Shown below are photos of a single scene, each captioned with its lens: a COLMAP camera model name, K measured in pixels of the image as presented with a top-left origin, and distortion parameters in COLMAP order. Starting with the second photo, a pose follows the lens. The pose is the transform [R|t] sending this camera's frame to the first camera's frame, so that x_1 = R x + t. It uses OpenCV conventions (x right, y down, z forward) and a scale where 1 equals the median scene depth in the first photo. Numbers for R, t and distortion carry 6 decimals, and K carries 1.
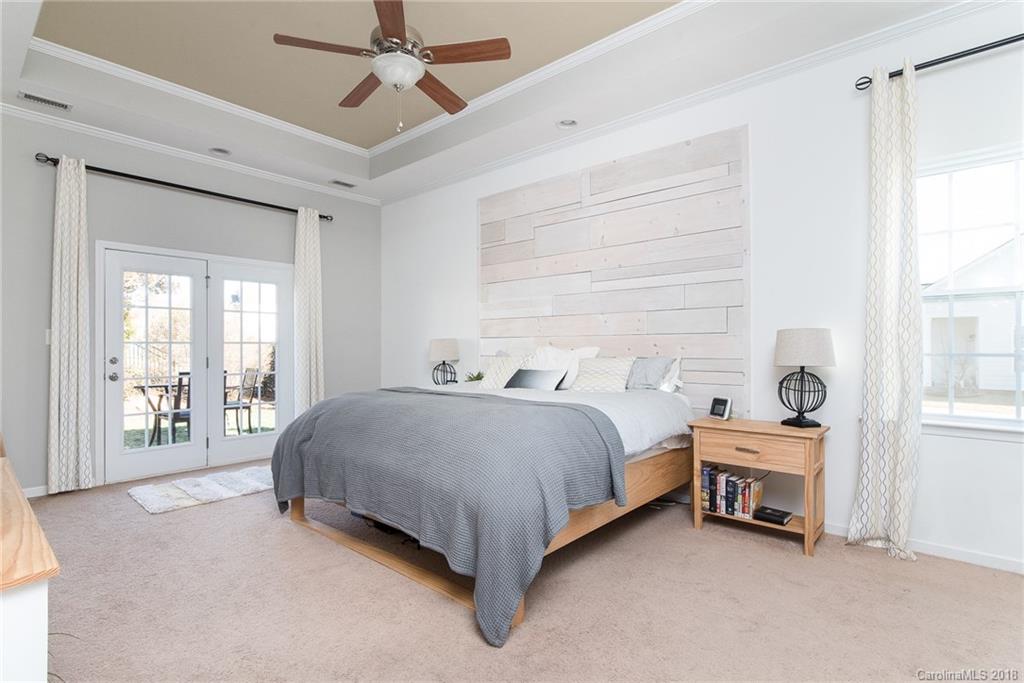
lens RADIAL K [[500.1, 0, 517.2], [0, 500.1, 347.6], [0, 0, 1]] dist [-0.012065, -0.004951]
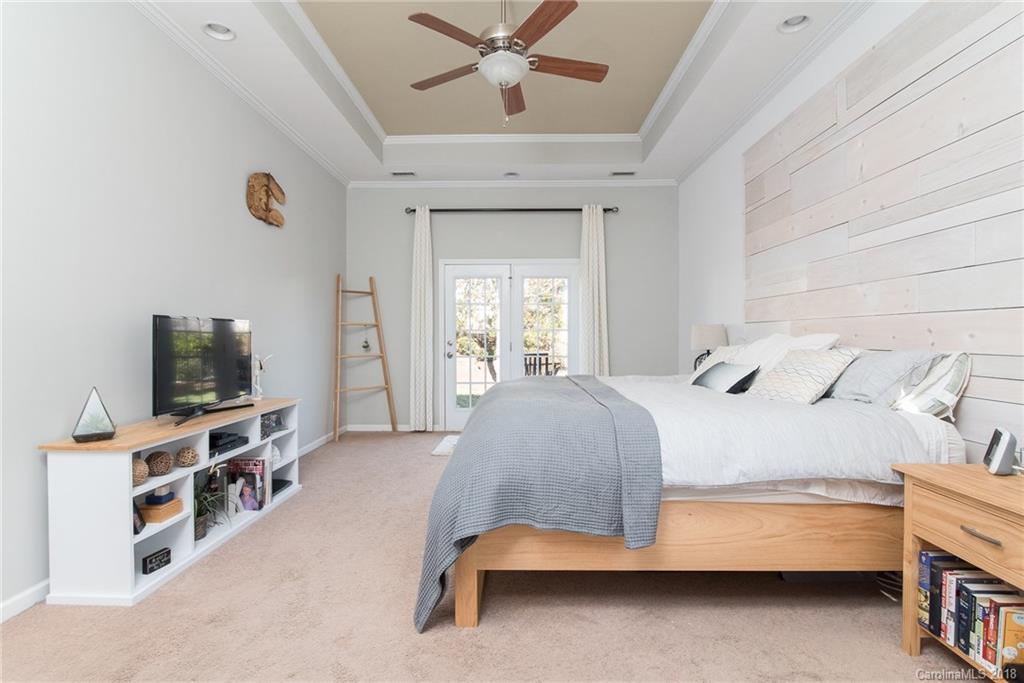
lens RADIAL K [[500.1, 0, 513.4], [0, 500.1, 338.9], [0, 0, 1]] dist [-0.012065, -0.004951]
pose [[0.643048, 0.007185, -0.765792, 0.430426], [0.000020, 0.999956, 0.009399, -0.000638], [0.765826, -0.006059, 0.643019, 0.253979]]
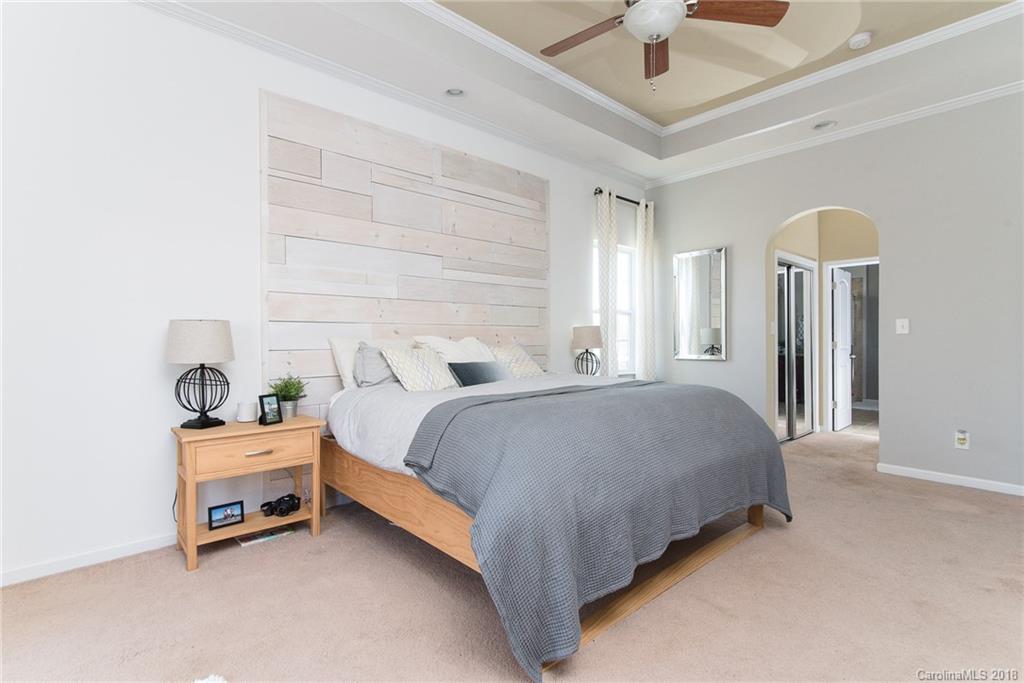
lens RADIAL K [[500.1, 0, 515.7], [0, 500.1, 340.8], [0, 0, 1]] dist [-0.012065, -0.004951]
pose [[0.085329, 0.001718, 0.996351, -0.900889], [0.011438, 0.999931, -0.002704, 0.011939], [-0.996287, 0.011627, 0.085303, 0.906876]]
